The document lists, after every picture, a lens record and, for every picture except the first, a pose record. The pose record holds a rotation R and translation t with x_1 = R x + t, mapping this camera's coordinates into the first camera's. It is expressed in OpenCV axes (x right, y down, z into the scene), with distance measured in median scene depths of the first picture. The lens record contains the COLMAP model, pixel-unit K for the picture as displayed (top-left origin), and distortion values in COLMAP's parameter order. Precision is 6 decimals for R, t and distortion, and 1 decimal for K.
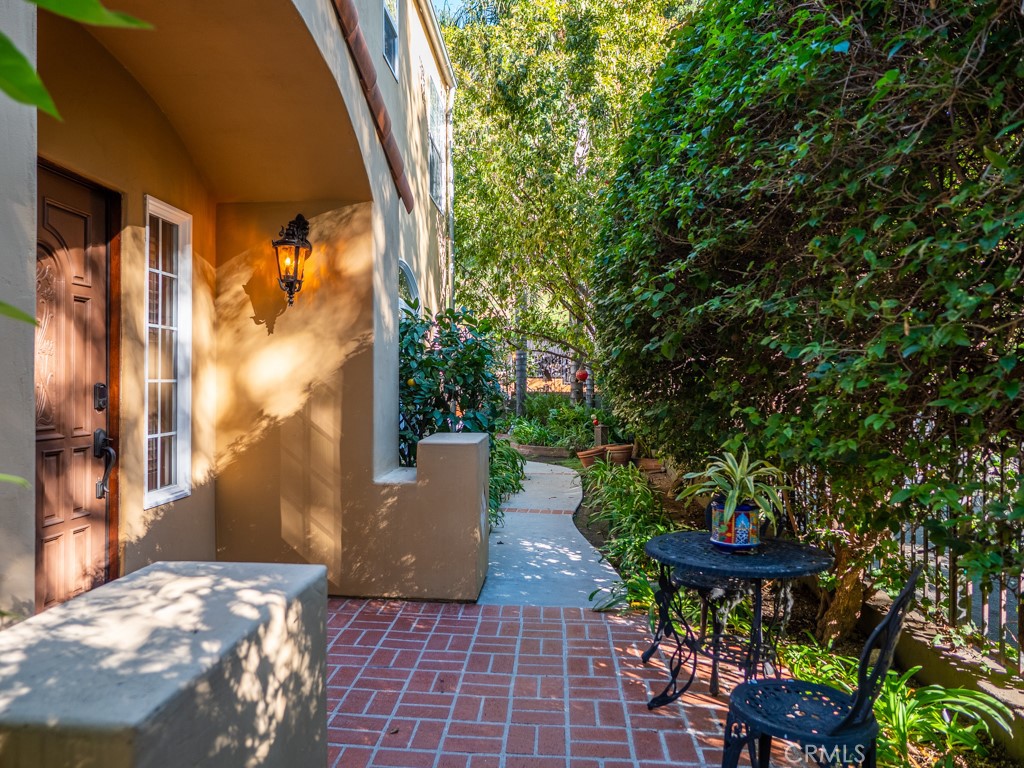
lens RADIAL K [[725.8, 0, 506.8], [0, 725.8, 382.5], [0, 0, 1]] dist [0.006901, -0.002441]
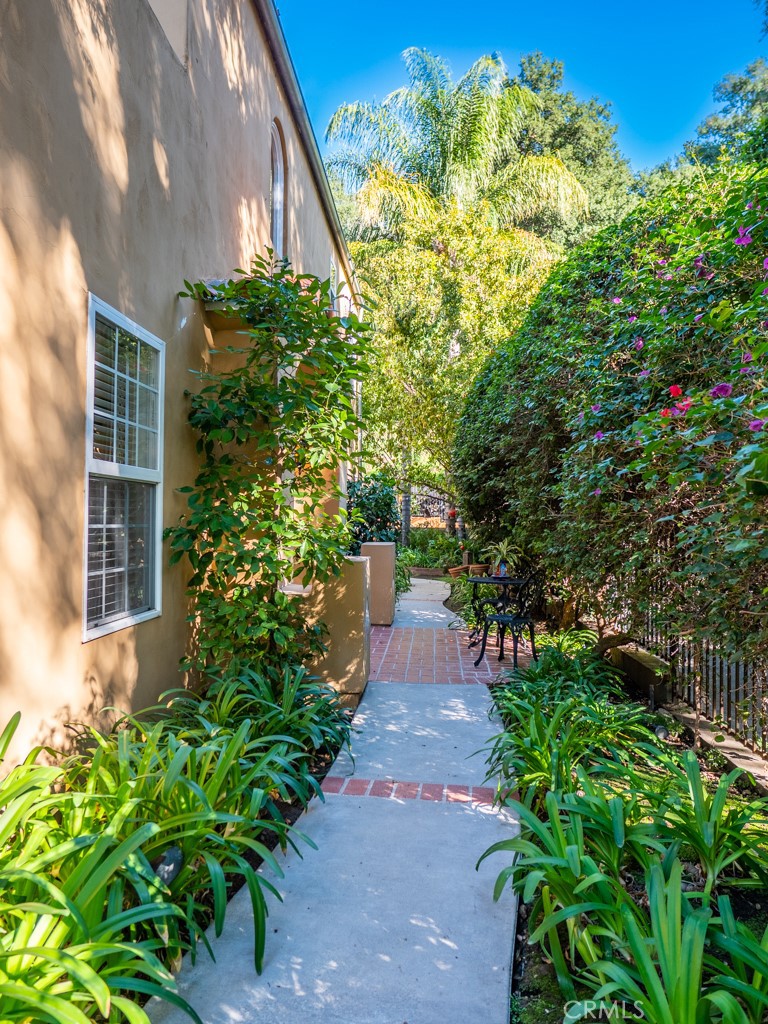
lens RADIAL K [[725.8, 0, 387.0], [0, 725.8, 513.4], [0, 0, 1]] dist [0.006901, -0.002441]
pose [[0.999955, 0.009439, 0.000290, -0.020472], [-0.009434, 0.999869, -0.013141, 0.009034], [-0.000414, 0.013138, 0.999914, -0.363706]]
